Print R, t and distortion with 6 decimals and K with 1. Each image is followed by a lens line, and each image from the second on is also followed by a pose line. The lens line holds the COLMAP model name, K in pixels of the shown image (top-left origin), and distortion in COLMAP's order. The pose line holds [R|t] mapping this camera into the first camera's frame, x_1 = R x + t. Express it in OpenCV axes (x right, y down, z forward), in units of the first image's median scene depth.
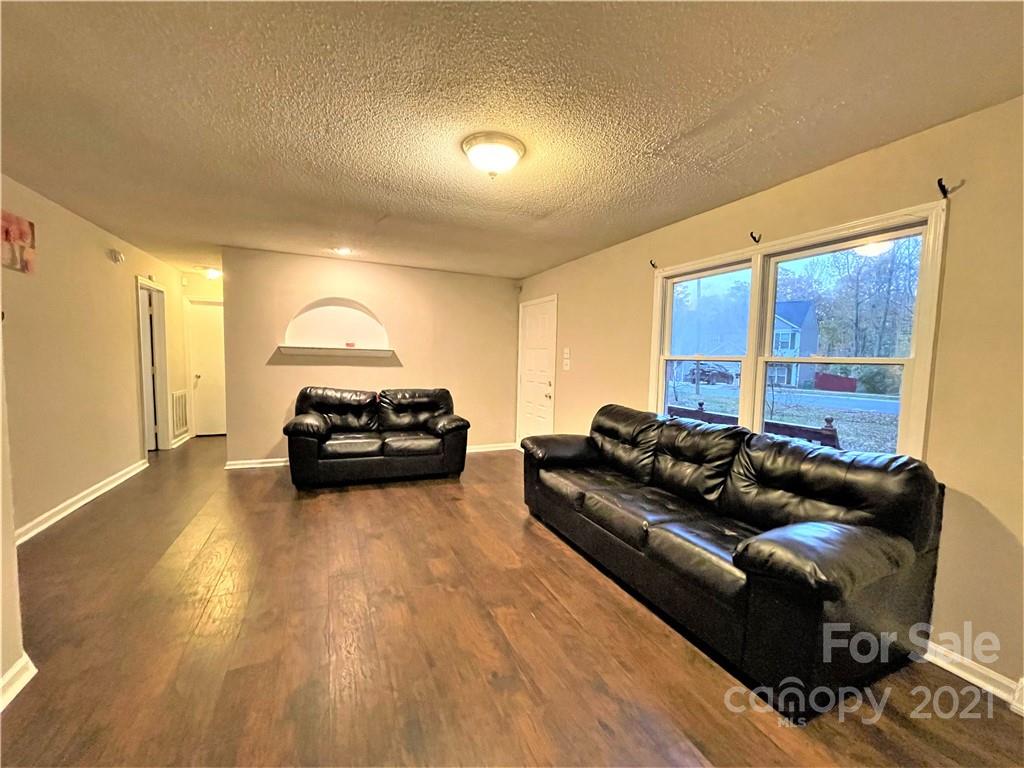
lens RADIAL K [[411.9, 0, 512.5], [0, 411.9, 386.0], [0, 0, 1]] dist [0.004030, -0.000239]
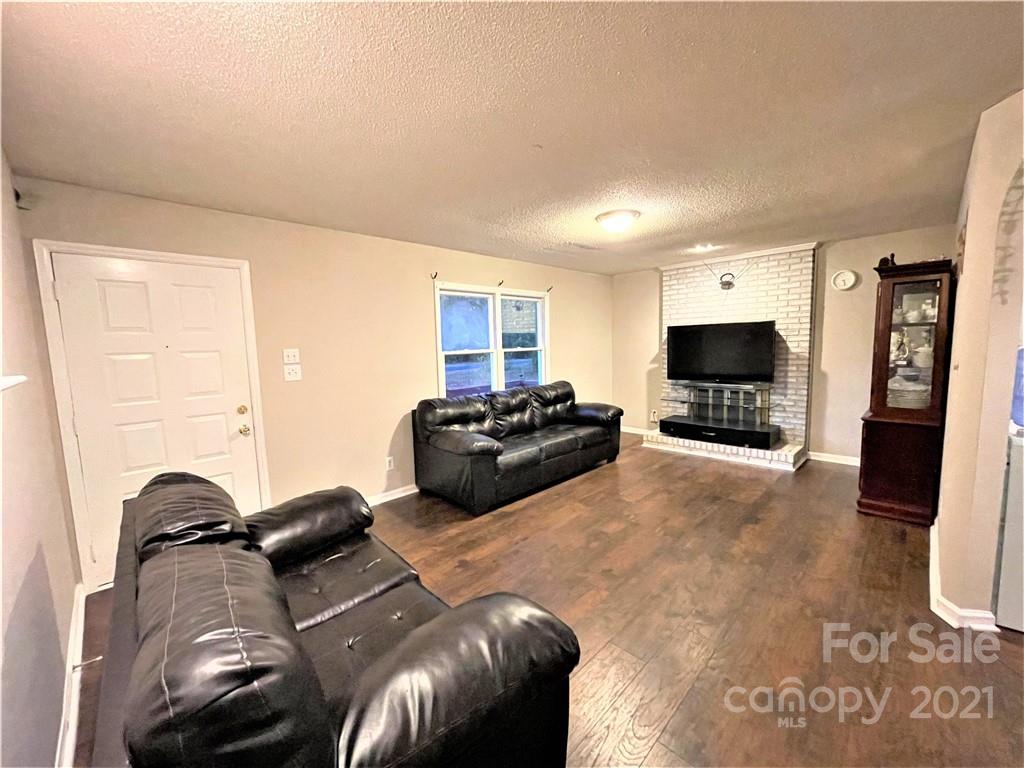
lens RADIAL K [[411.9, 0, 509.1], [0, 411.9, 384.4], [0, 0, 1]] dist [0.004030, -0.000239]
pose [[-0.350048, -0.100292, 0.931347, -1.040732], [0.093502, 0.985545, 0.141271, -0.157100], [-0.932054, 0.136534, -0.335611, 1.474596]]
